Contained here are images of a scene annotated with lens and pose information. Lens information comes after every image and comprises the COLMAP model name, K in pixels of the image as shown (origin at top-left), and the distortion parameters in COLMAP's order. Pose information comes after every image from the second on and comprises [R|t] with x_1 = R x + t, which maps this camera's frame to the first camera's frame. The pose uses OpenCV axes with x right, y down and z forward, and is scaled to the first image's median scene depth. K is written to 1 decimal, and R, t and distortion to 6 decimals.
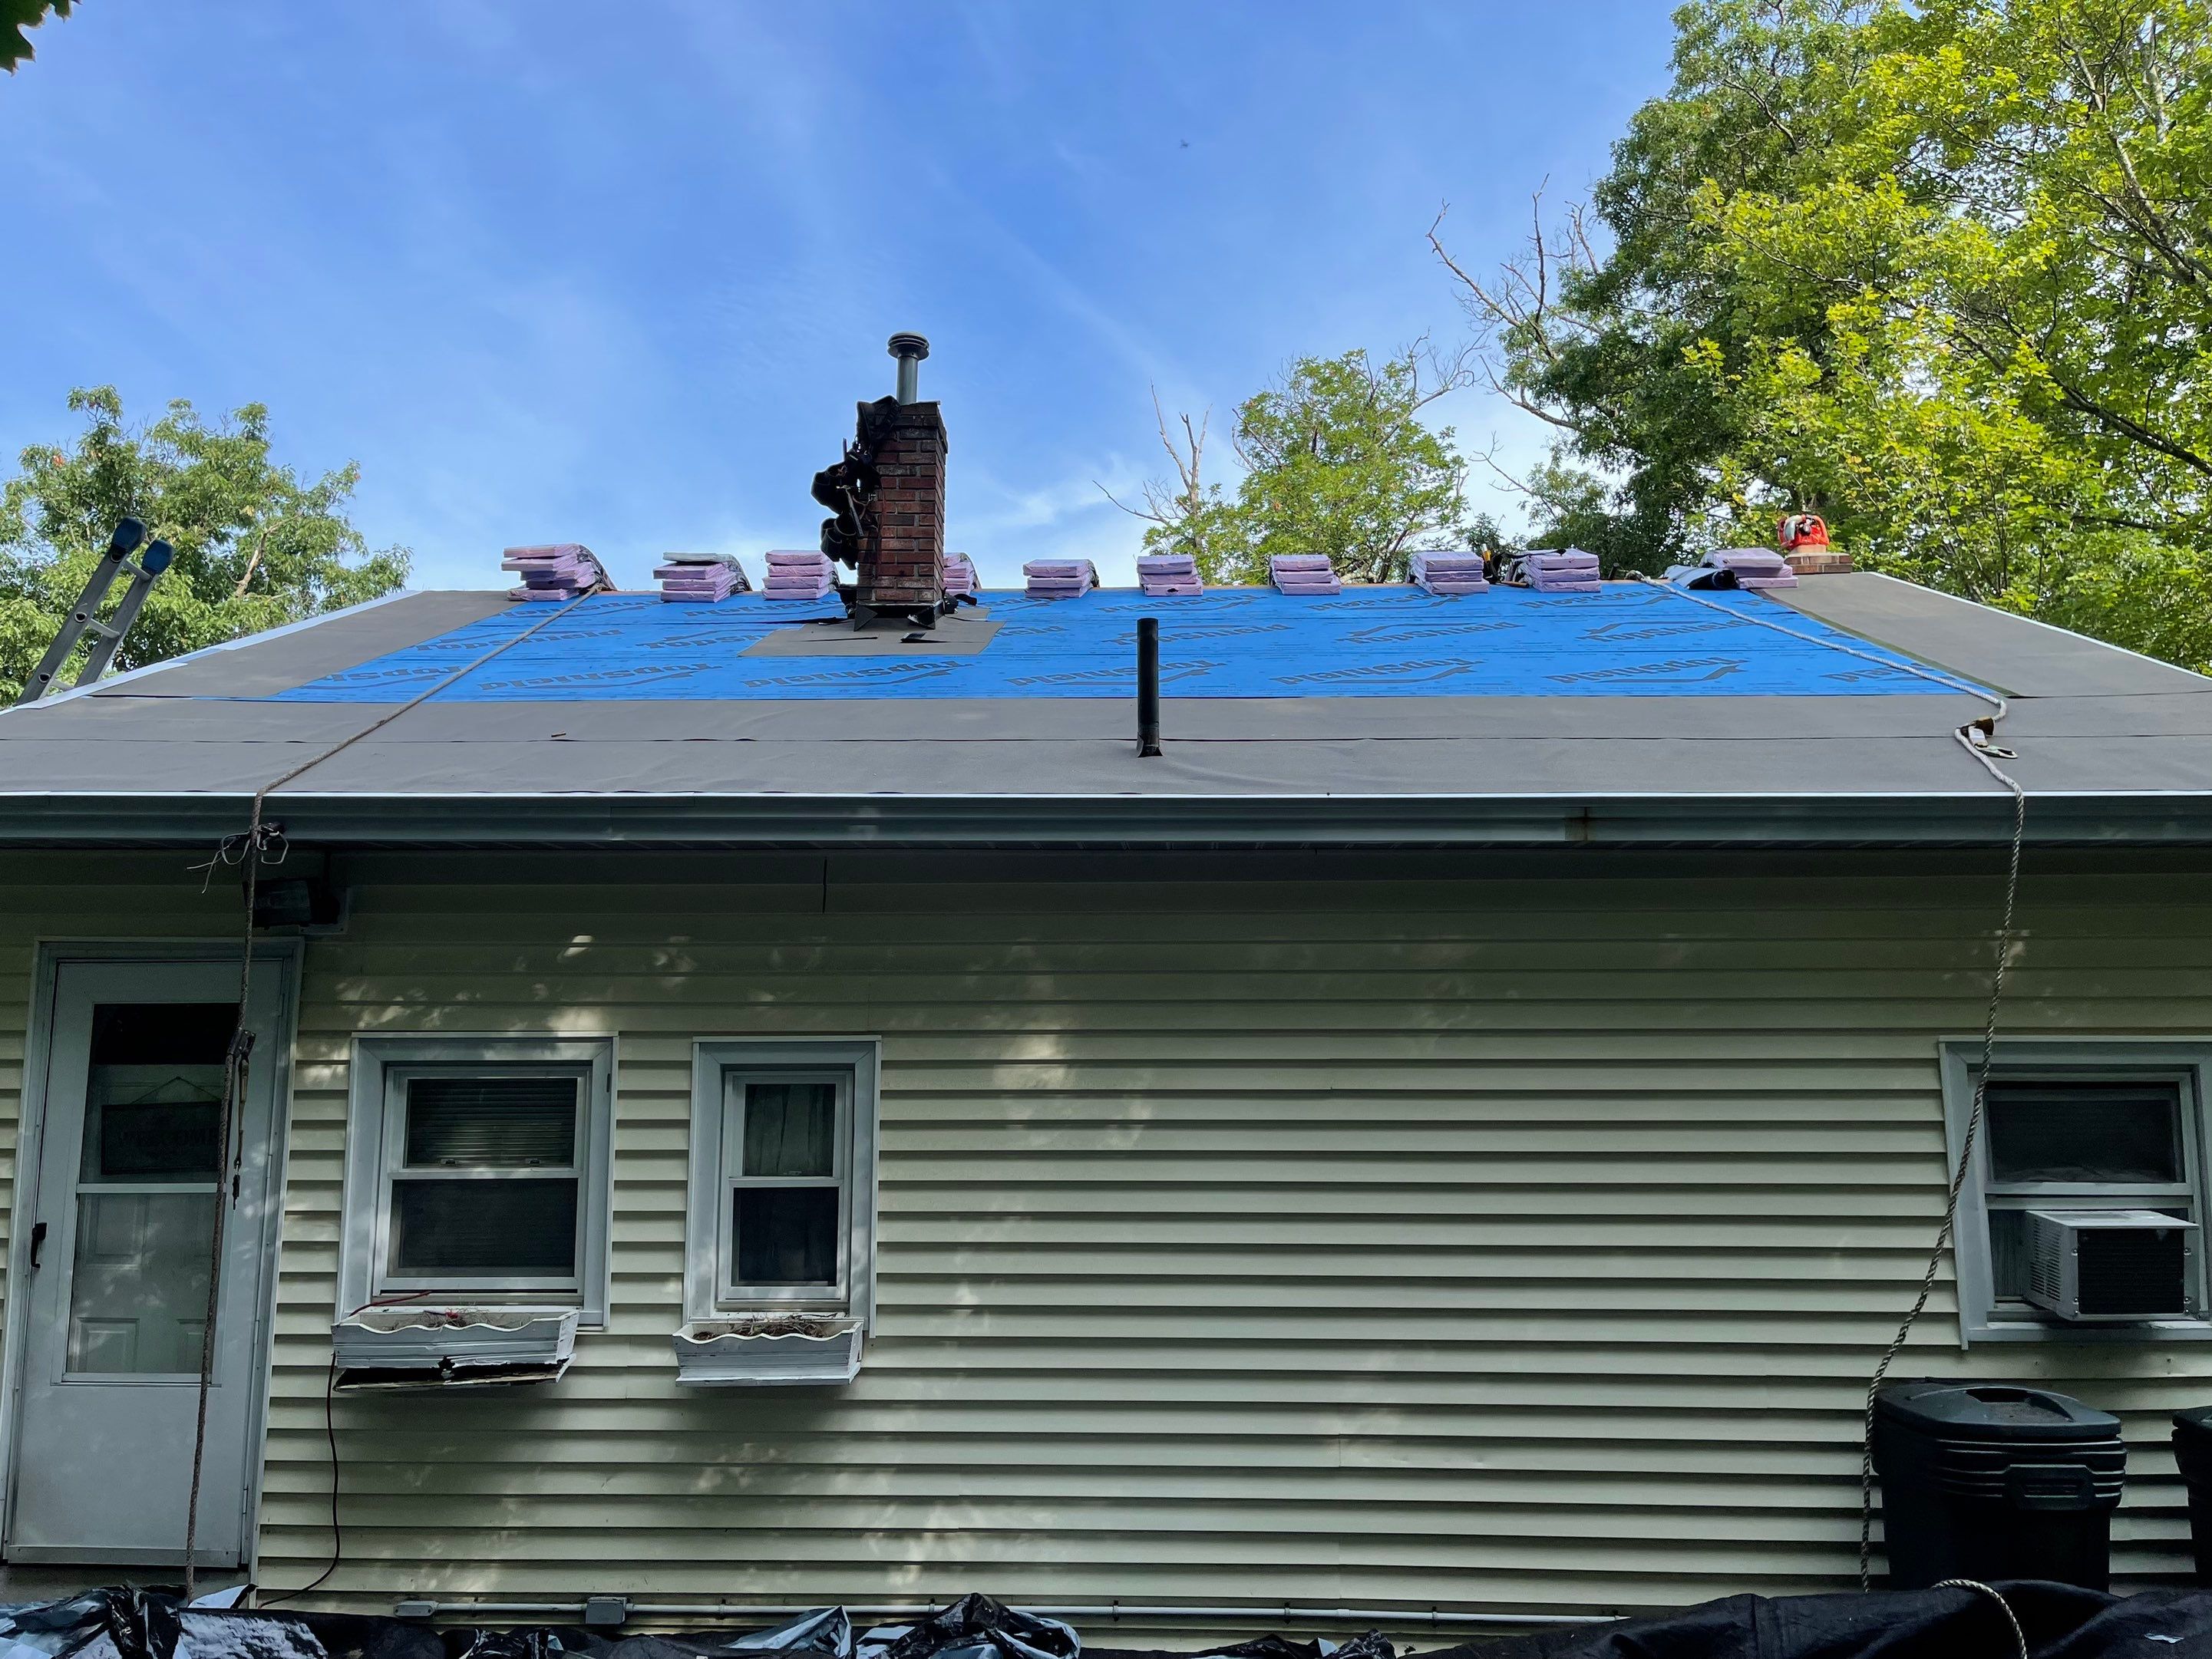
lens RADIAL K [[1571.0, 0, 1105.8], [0, 1571.0, 913.6], [0, 0, 1]] dist [0.030441, -0.000241]
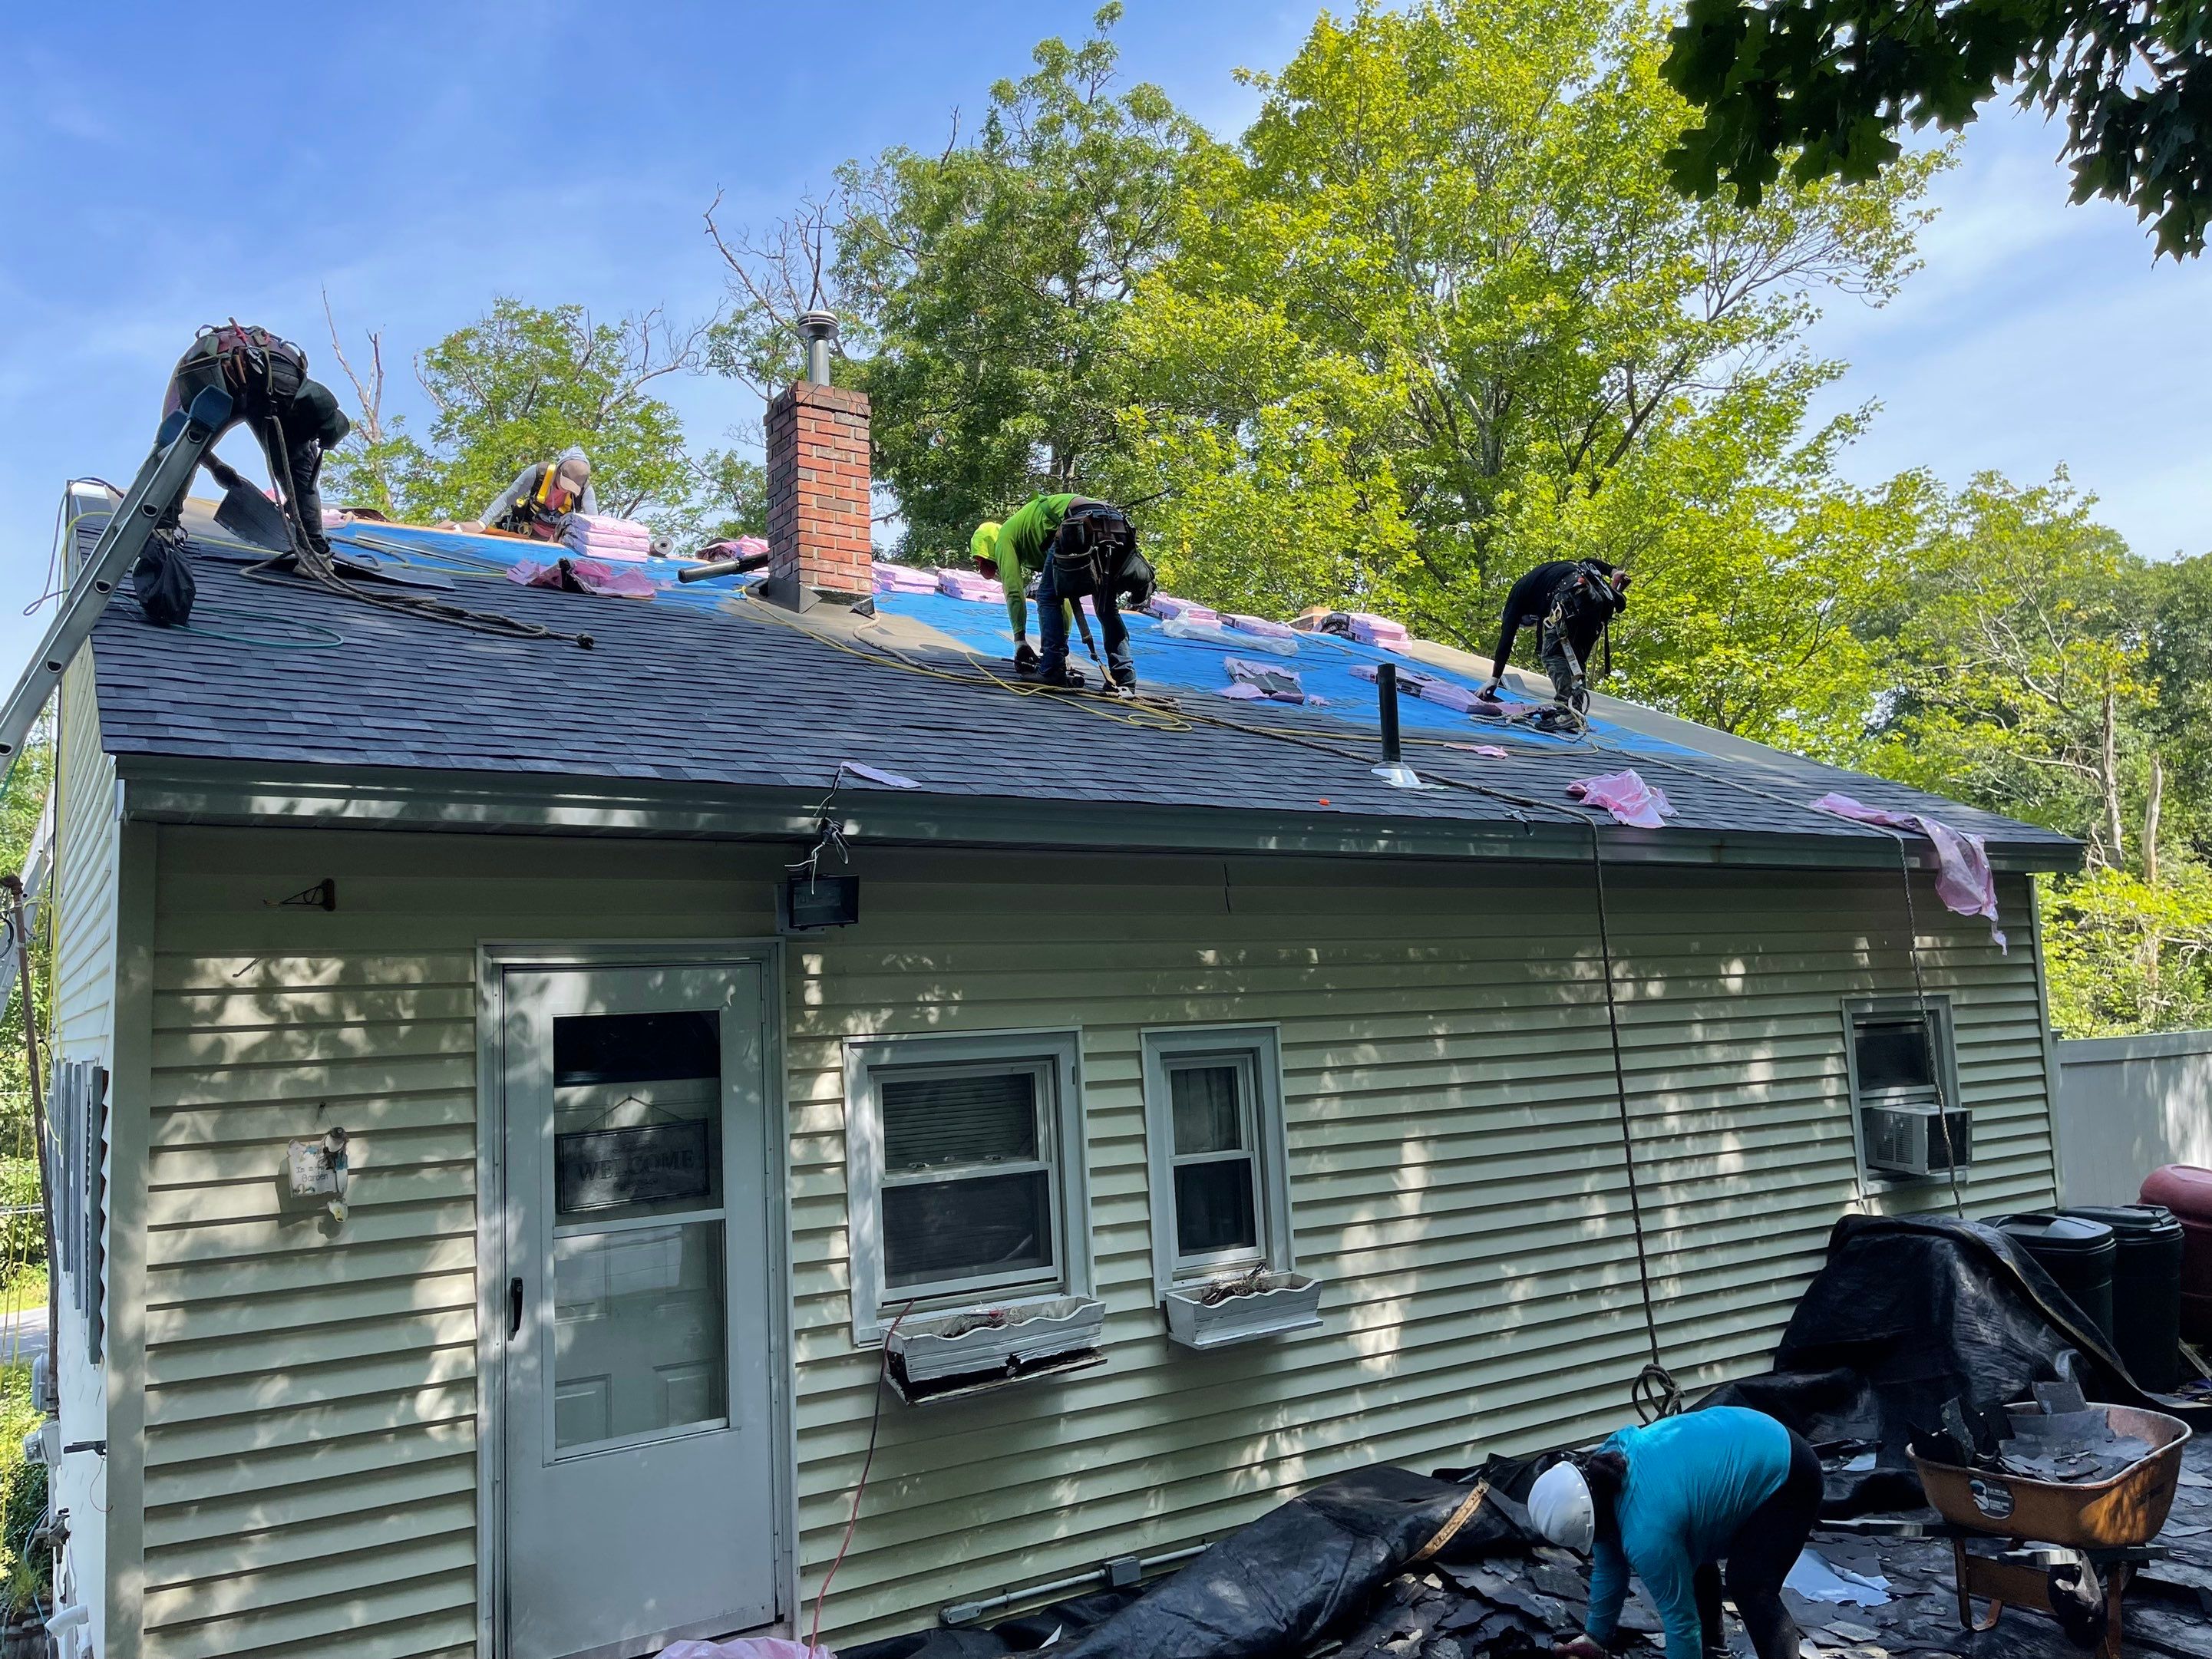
lens RADIAL K [[1721.2, 0, 1120.1], [0, 1721.2, 869.2], [0, 0, 1]] dist [0.041174, -0.007585]
pose [[0.815166, 0.016684, 0.578987, -0.955543], [0.001823, 0.999506, -0.031368, 0.006786], [-0.579224, 0.026625, 0.814733, 0.049447]]
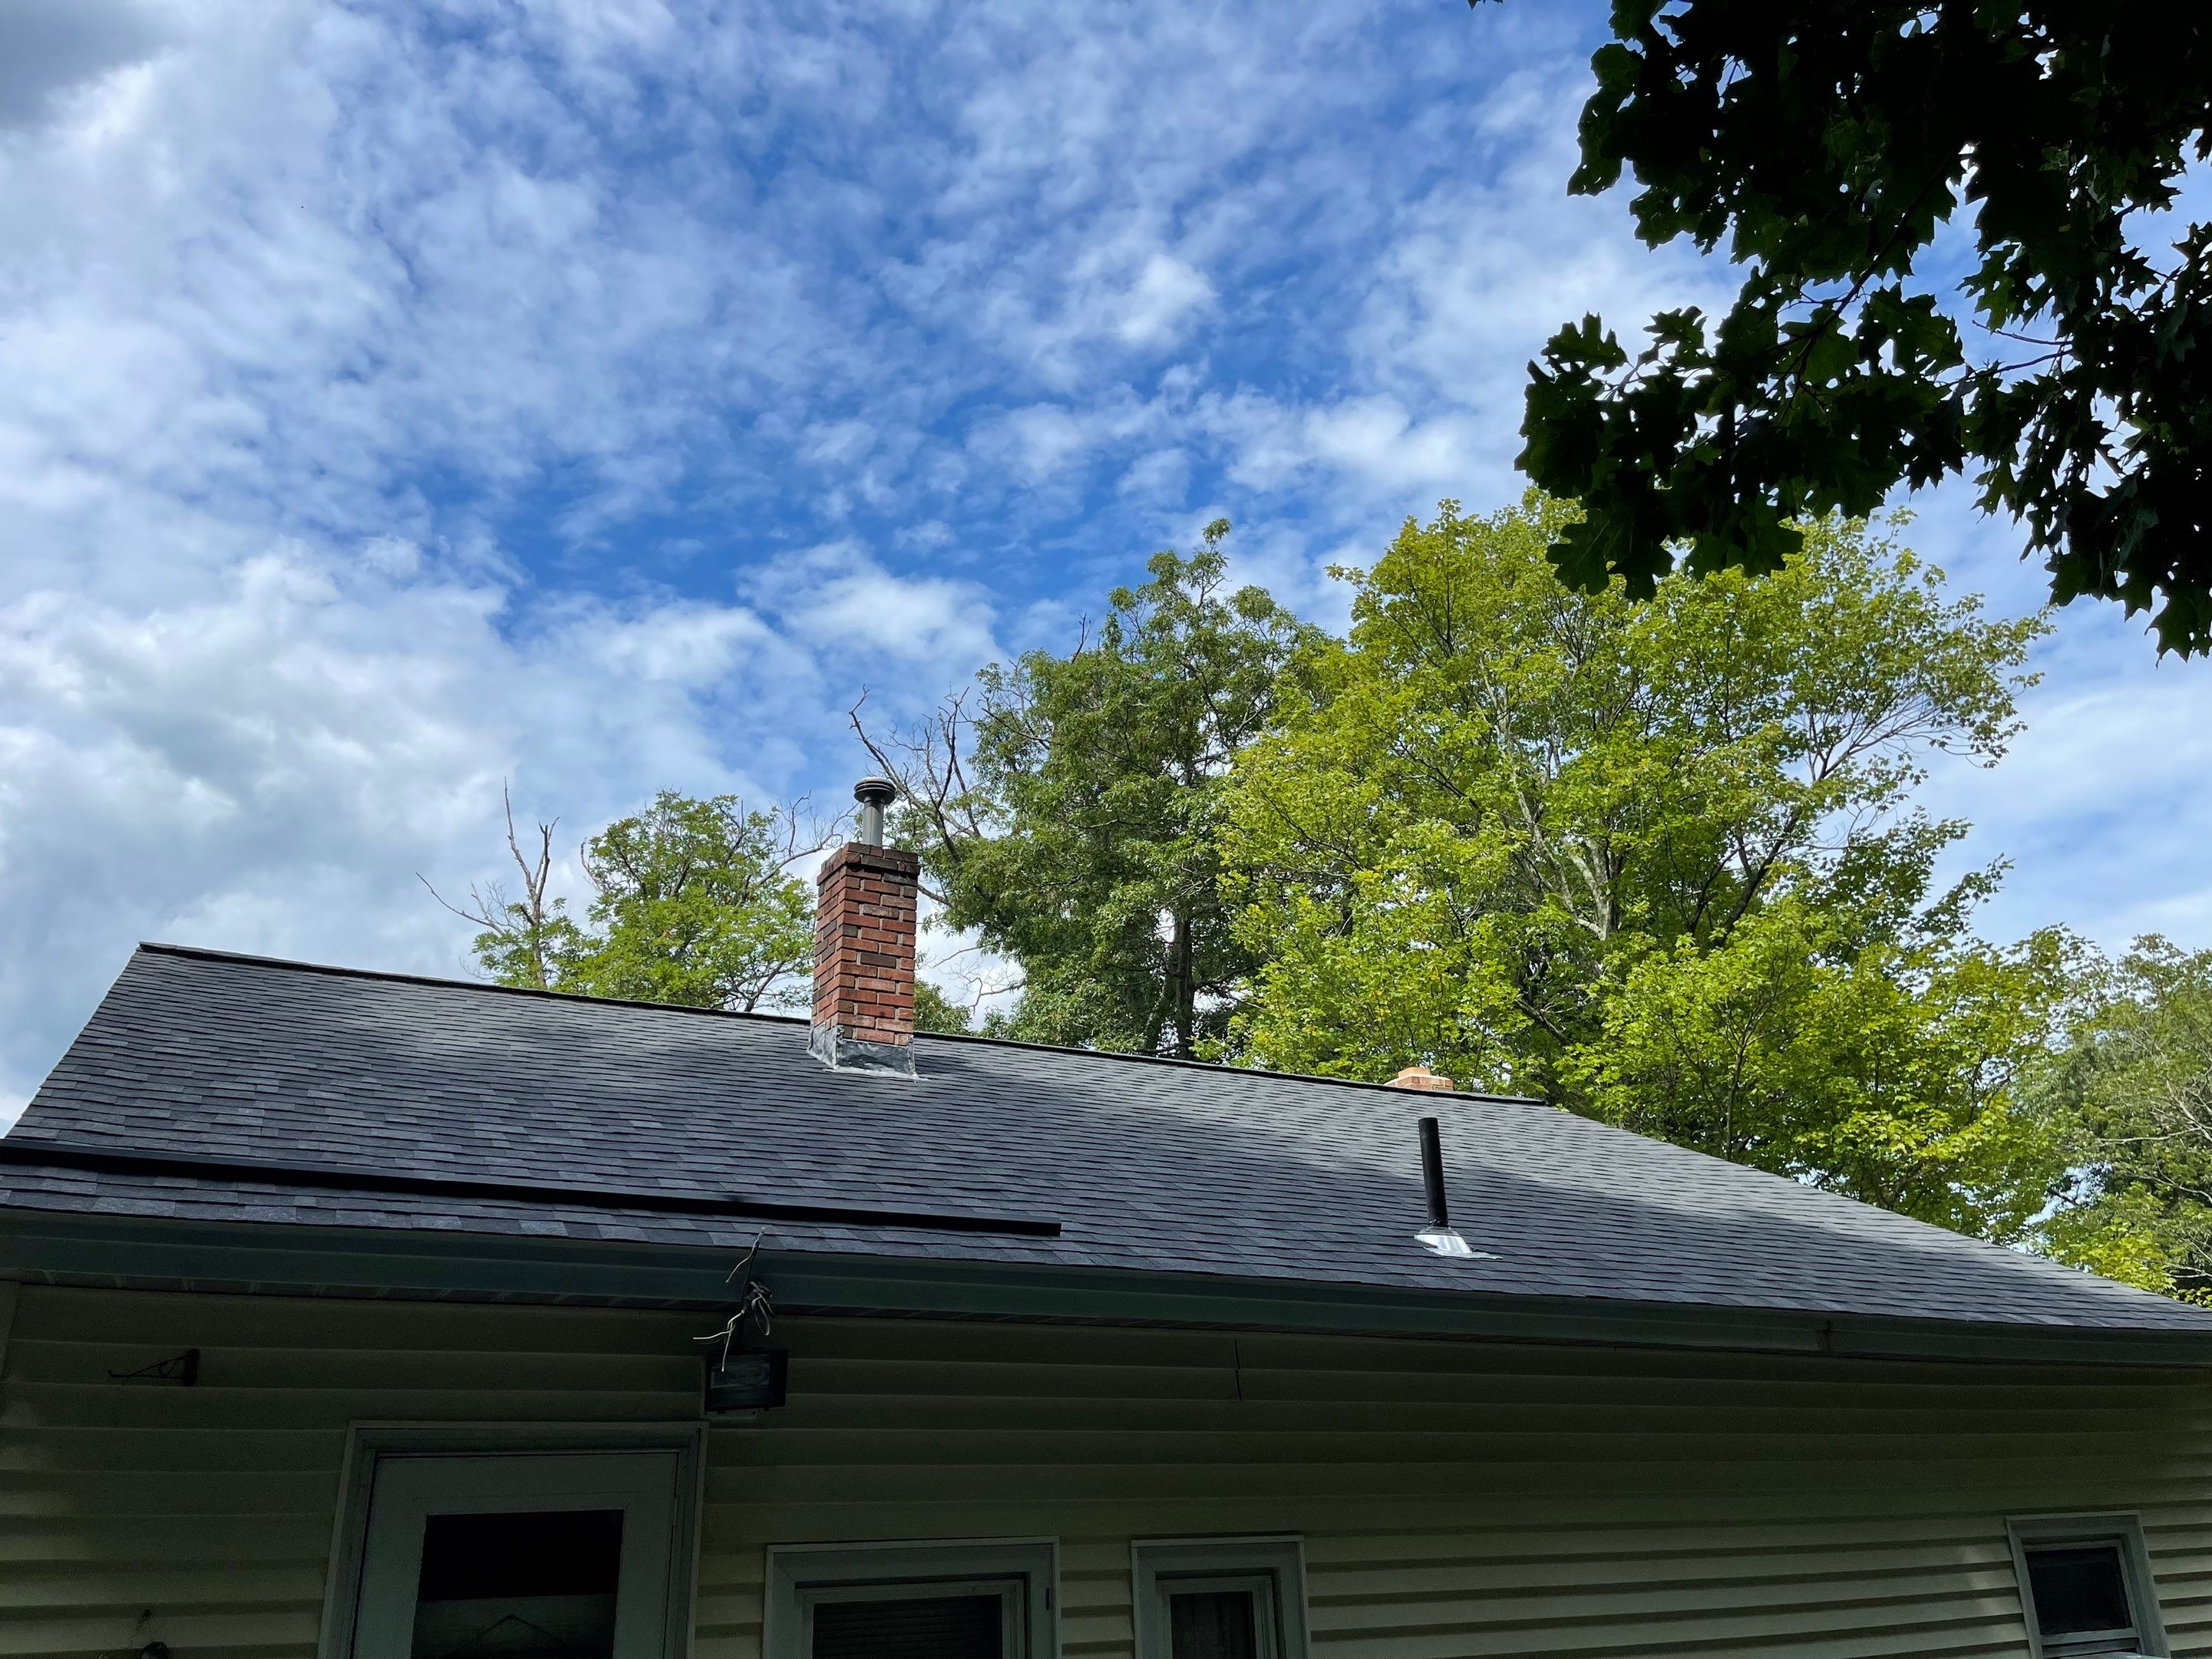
lens RADIAL K [[1720.4, 0, 1106.0], [0, 1720.4, 829.5], [0, 0, 1]] dist [0.058335, -0.088119]
pose [[0.866399, 0.169043, 0.469870, -0.824172], [-0.011933, 0.947698, -0.318945, 0.007100], [-0.499211, 0.270727, 0.823101, 0.059030]]
